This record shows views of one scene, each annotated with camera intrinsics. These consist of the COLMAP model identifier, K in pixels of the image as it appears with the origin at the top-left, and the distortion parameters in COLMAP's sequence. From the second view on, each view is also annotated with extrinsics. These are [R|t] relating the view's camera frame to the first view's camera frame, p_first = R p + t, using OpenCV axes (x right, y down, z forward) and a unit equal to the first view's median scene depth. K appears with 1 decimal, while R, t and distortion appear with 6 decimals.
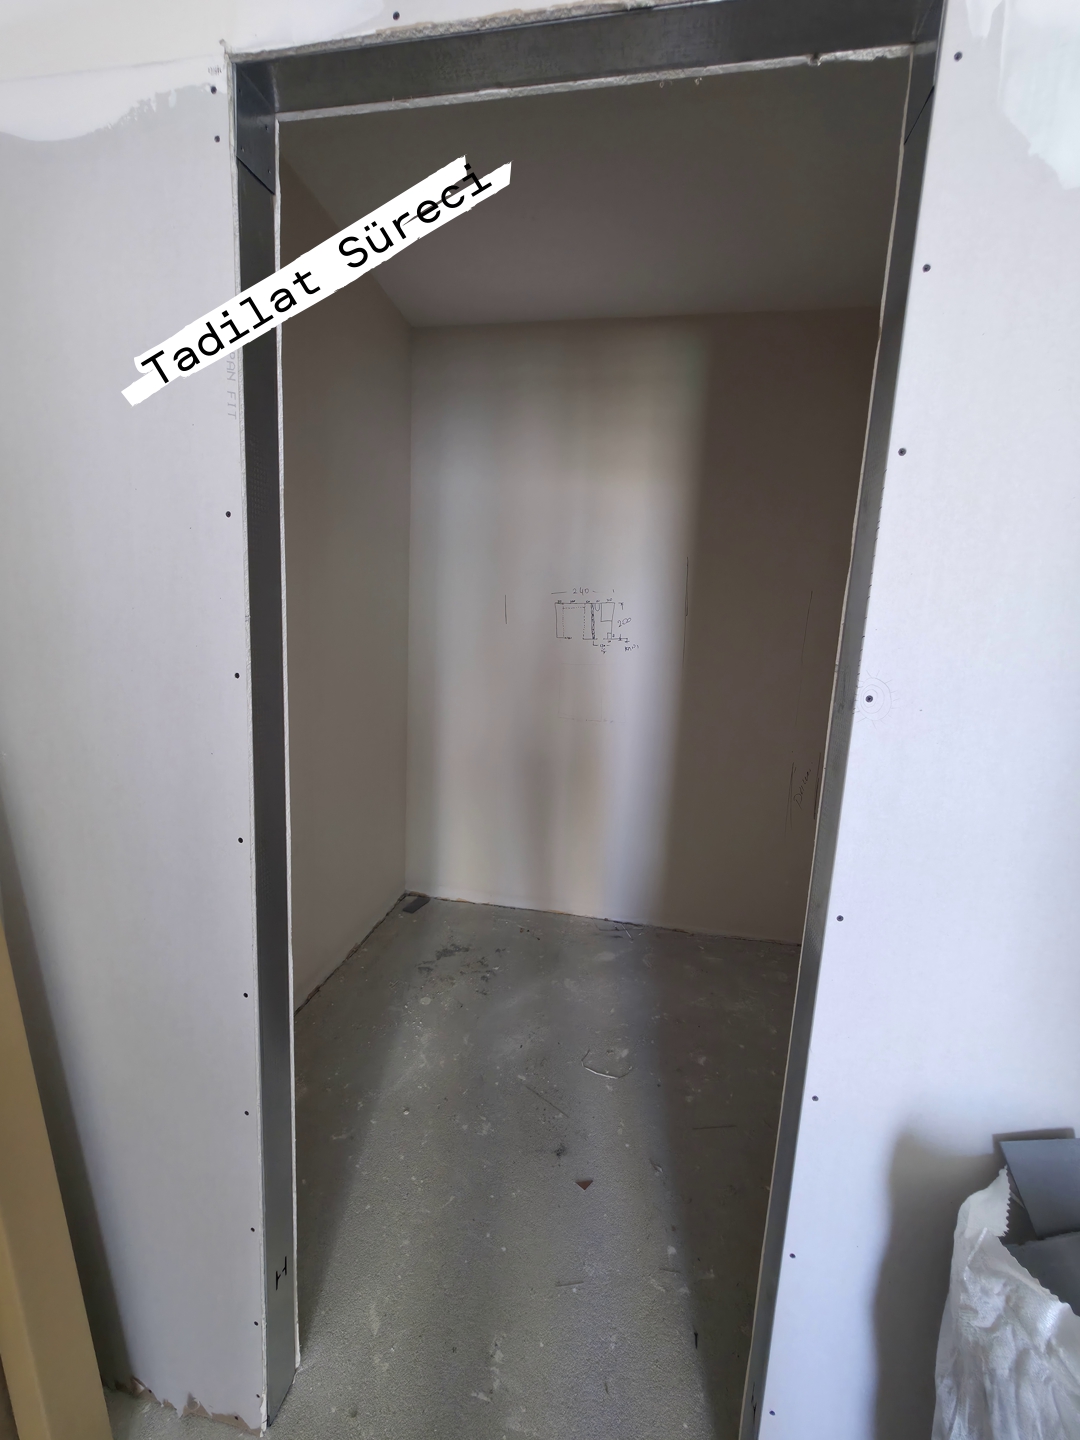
lens RADIAL K [[574.3, 0, 545.7], [0, 574.3, 716.9], [0, 0, 1]] dist [0.000821, 0.000029]
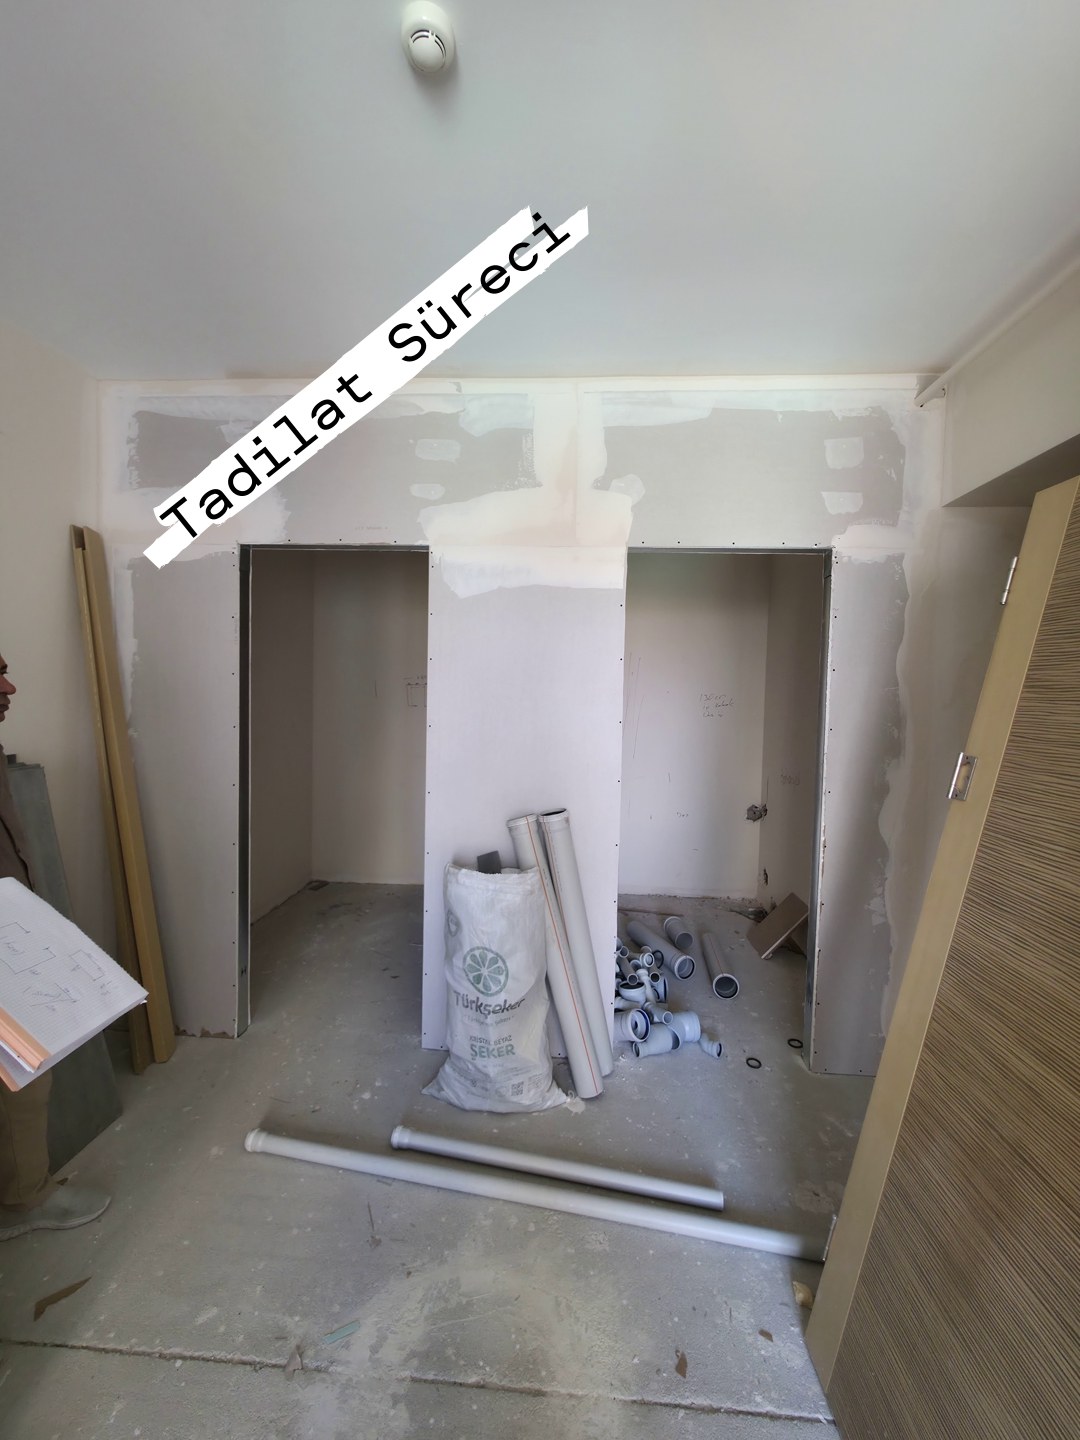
lens RADIAL K [[574.6, 0, 542.5], [0, 574.6, 715.9], [0, 0, 1]] dist [-0.000056, 0.000670]
pose [[0.993060, -0.032235, 0.113108, 0.558229], [0.044278, 0.993419, -0.105636, 0.202119], [-0.108958, 0.109911, 0.987951, -1.667017]]
